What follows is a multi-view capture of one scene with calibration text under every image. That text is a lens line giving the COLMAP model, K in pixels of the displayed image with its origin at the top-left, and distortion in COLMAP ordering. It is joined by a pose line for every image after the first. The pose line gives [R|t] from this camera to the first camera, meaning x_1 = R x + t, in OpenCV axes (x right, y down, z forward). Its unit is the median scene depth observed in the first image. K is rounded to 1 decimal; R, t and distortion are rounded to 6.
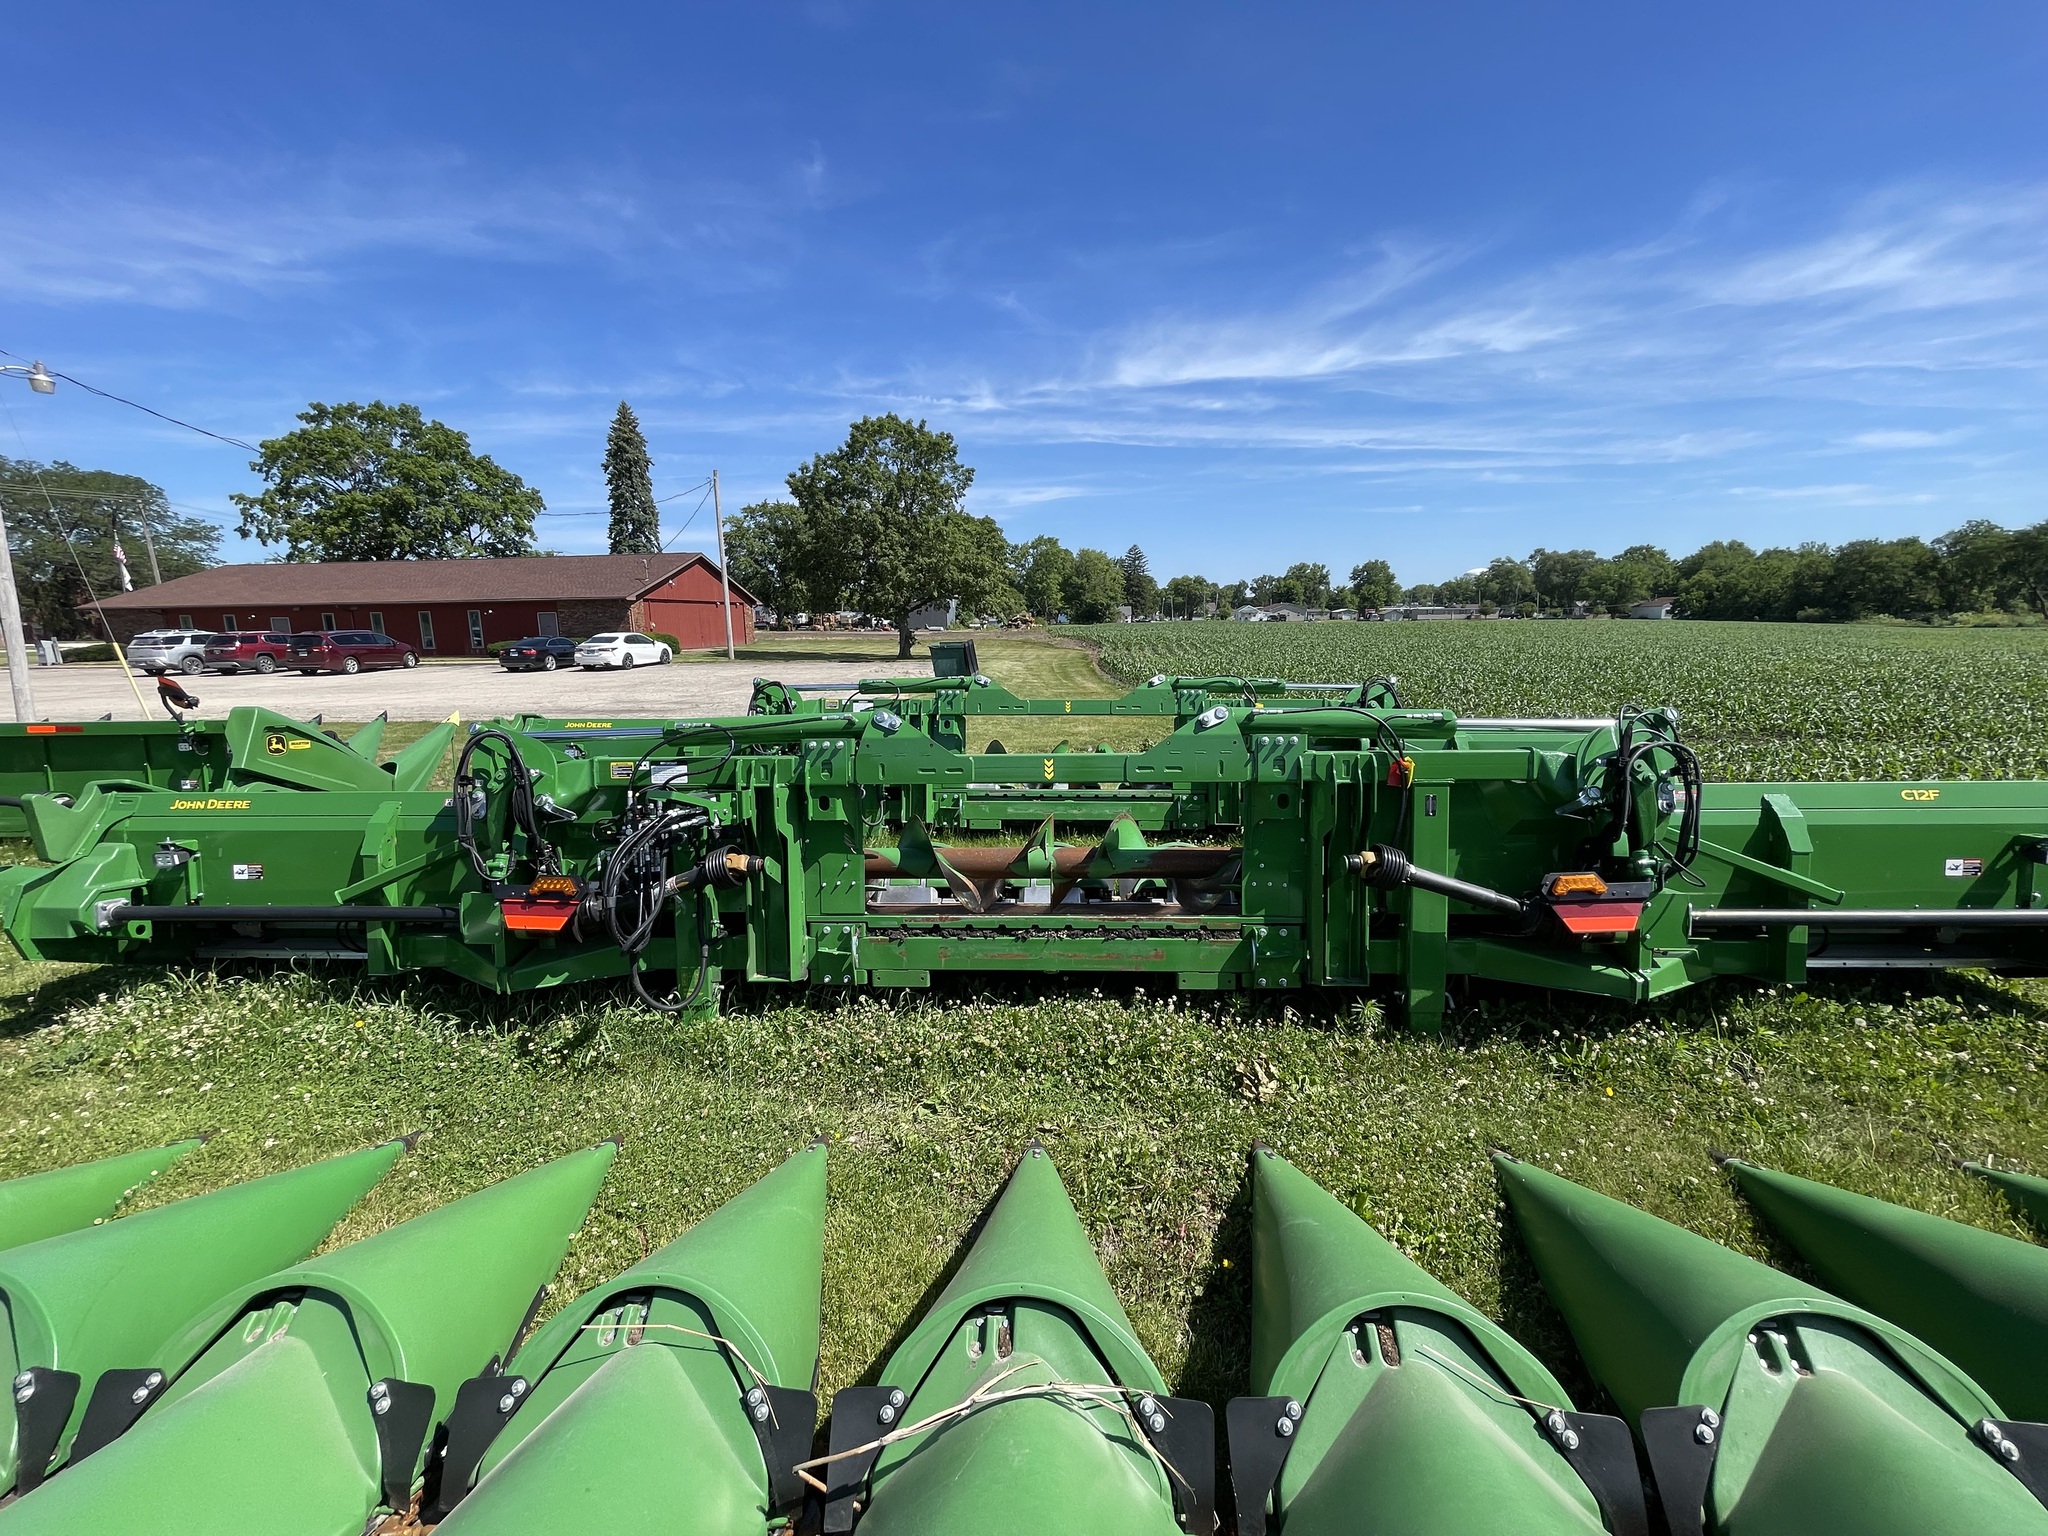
lens RADIAL K [[850.1, 0, 1024.0], [0, 850.1, 768.0], [0, 0, 1]] dist [-0.000512, 0.000015]
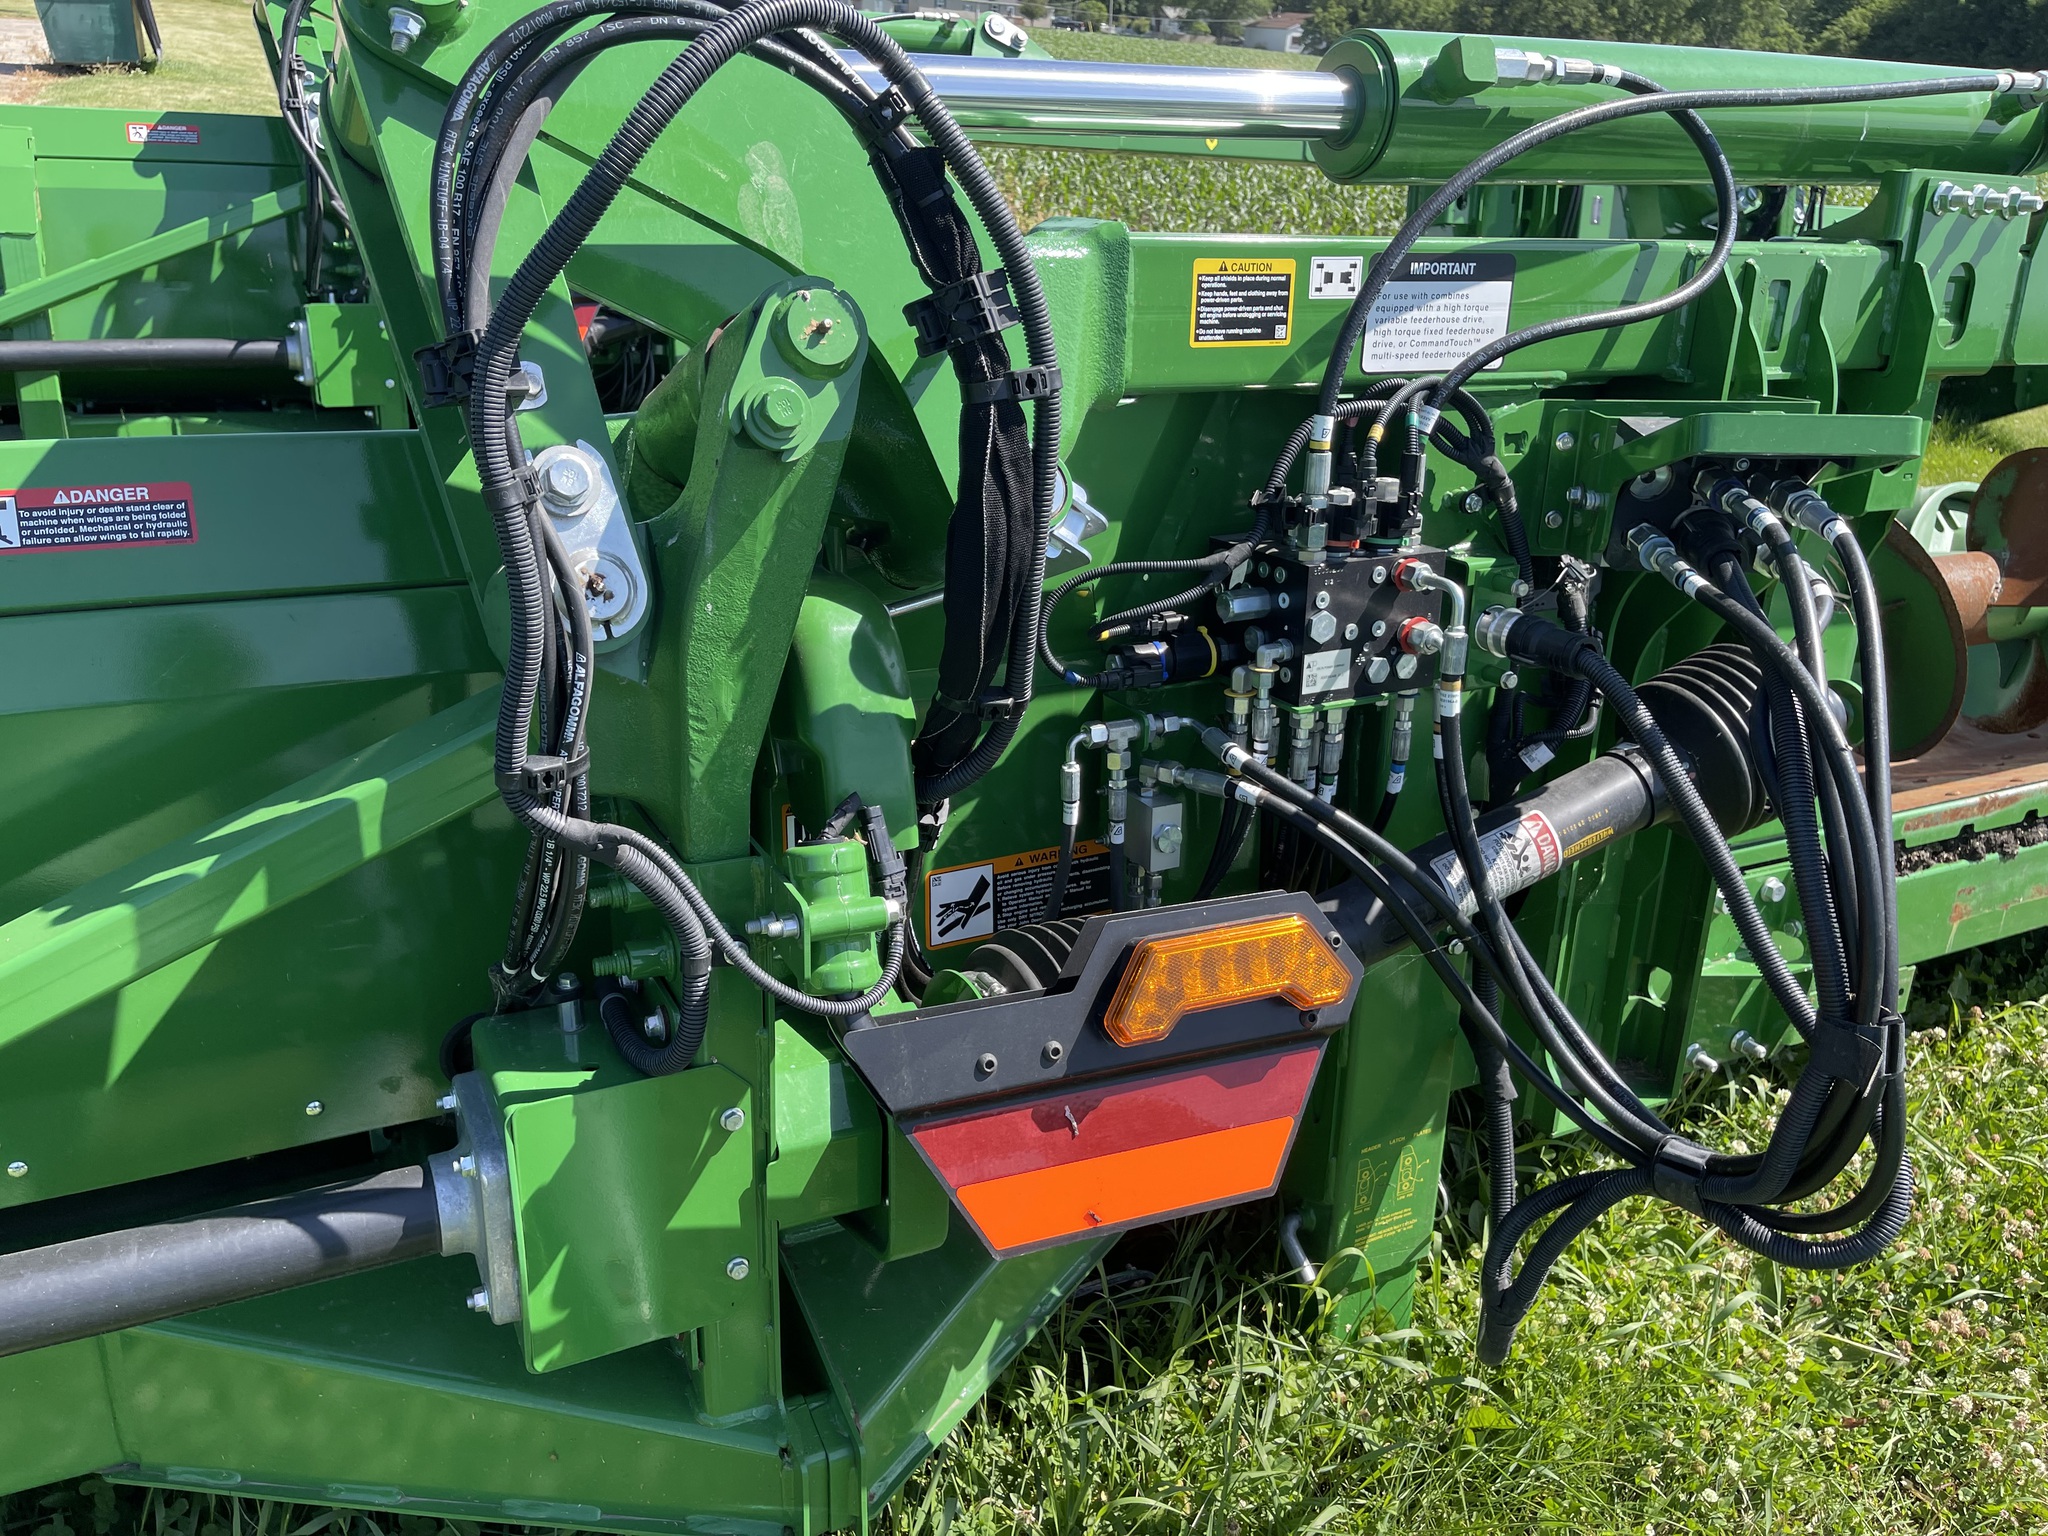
lens RADIAL K [[1531.6, 0, 1024.0], [0, 1531.6, 768.0], [0, 0, 1]] dist [0.048410, -0.056839]
pose [[0.865898, -0.134027, 0.481931, -0.698646], [-0.006337, 0.960420, 0.278484, 0.006856], [-0.500180, -0.244193, 0.830776, 0.721779]]
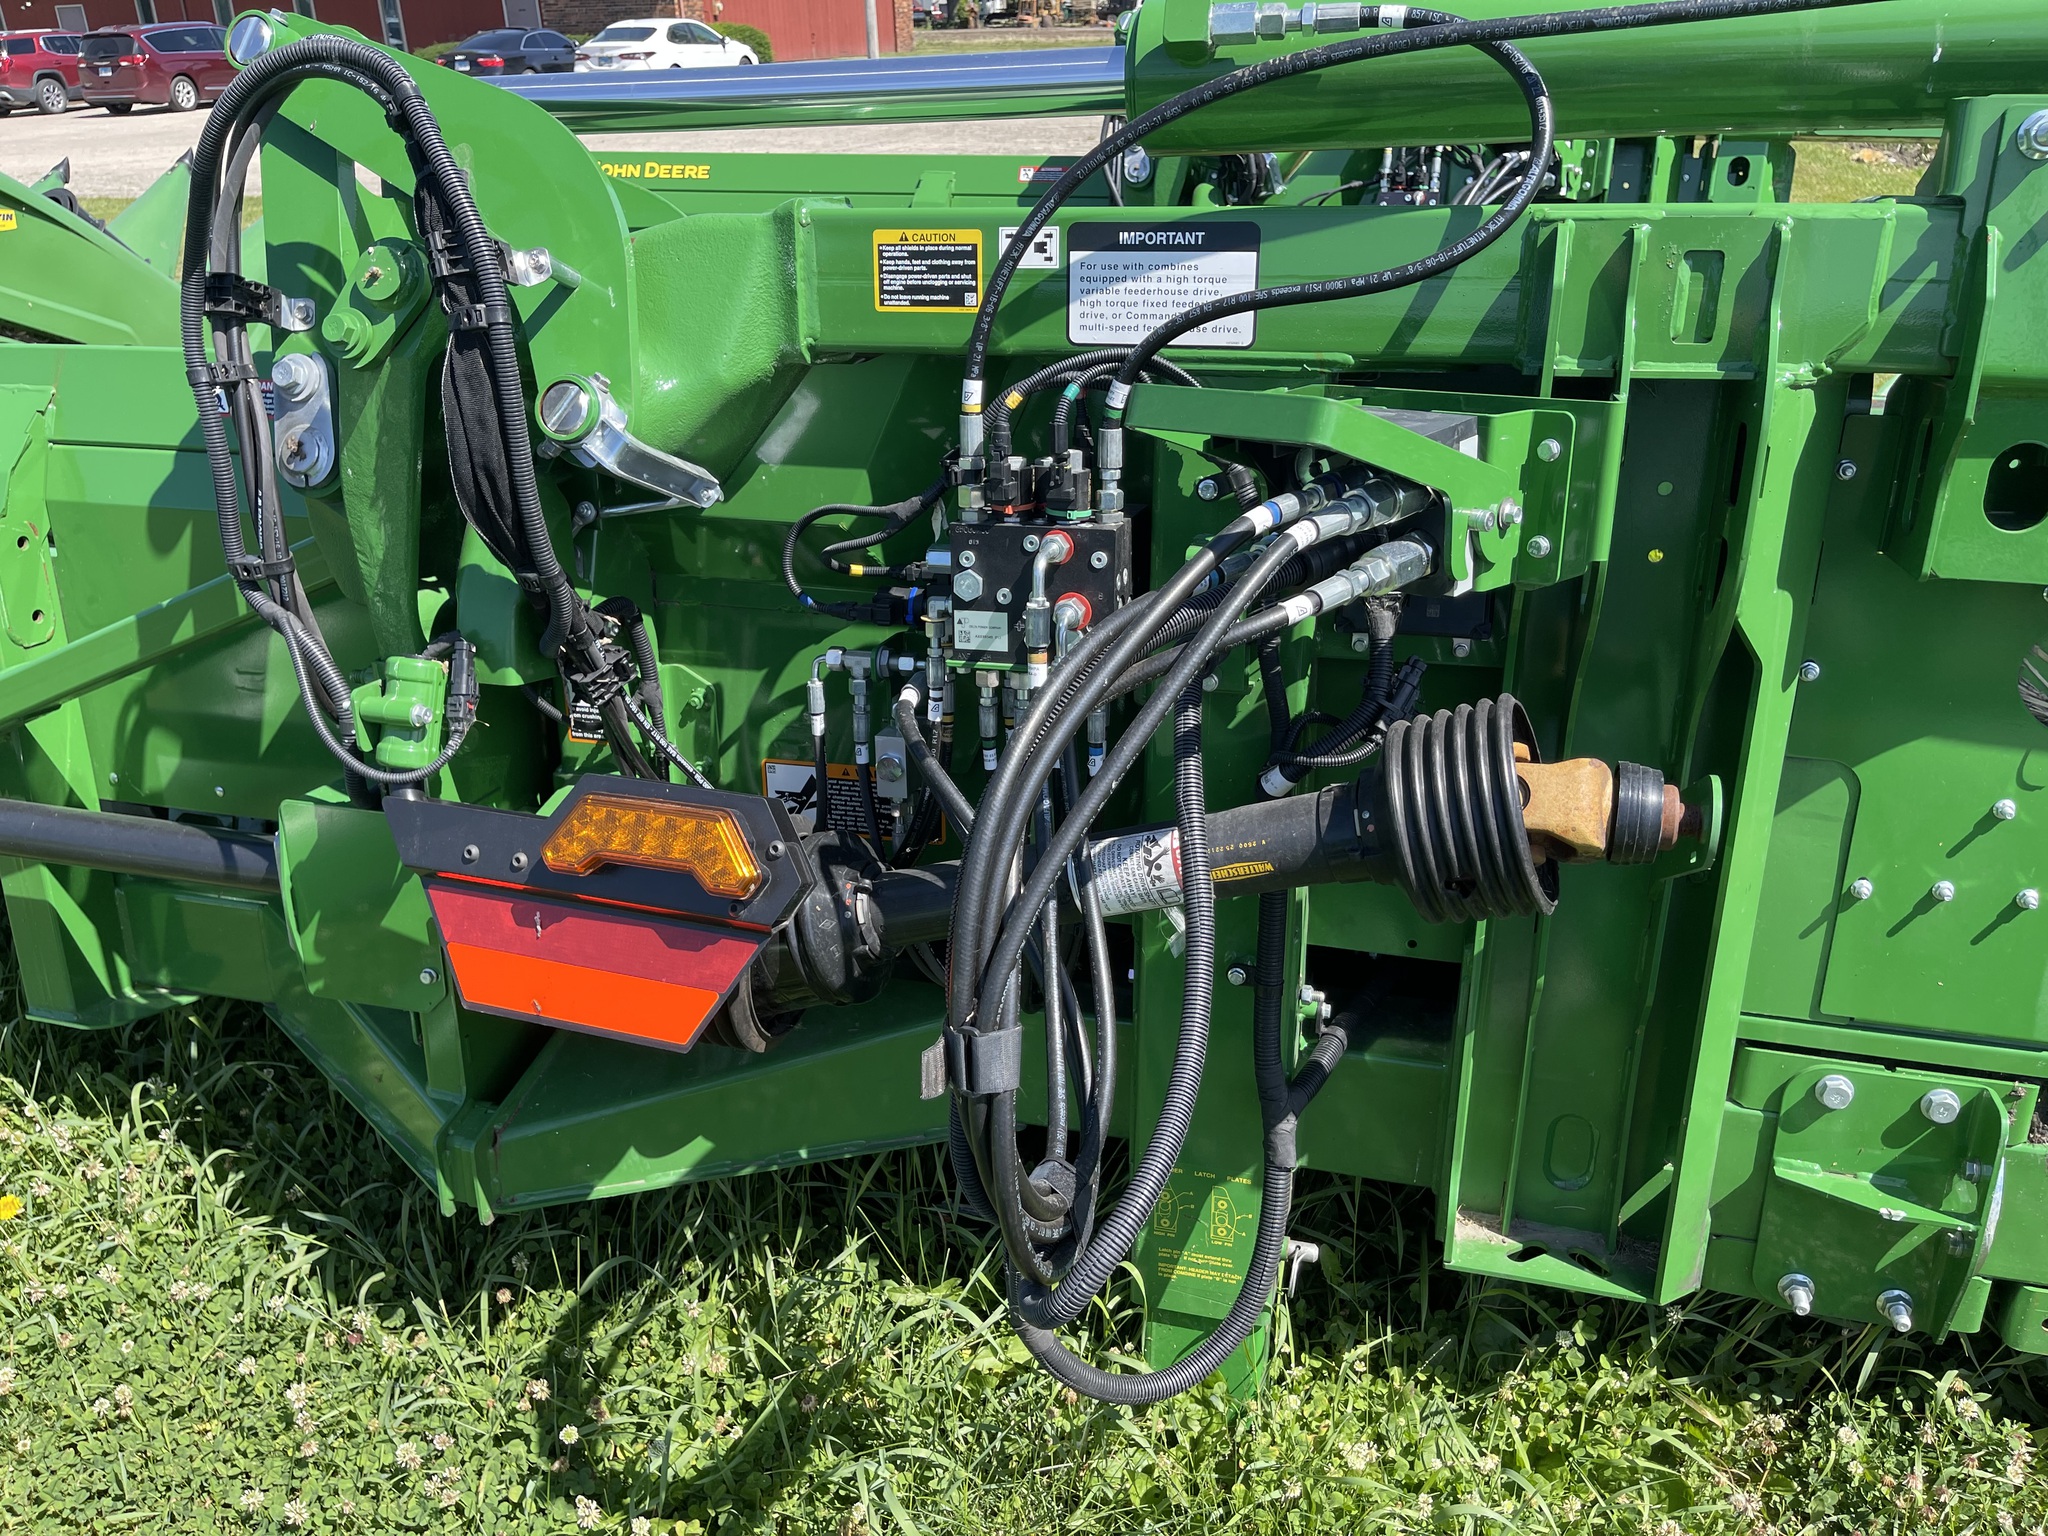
lens RADIAL K [[1531.6, 0, 1024.0], [0, 1531.6, 768.0], [0, 0, 1]] dist [0.048410, -0.056839]
pose [[0.976469, 0.086856, -0.197396, -0.370957], [-0.030041, 0.961169, 0.274319, 0.015121], [0.213557, -0.261934, 0.941161, 0.635350]]
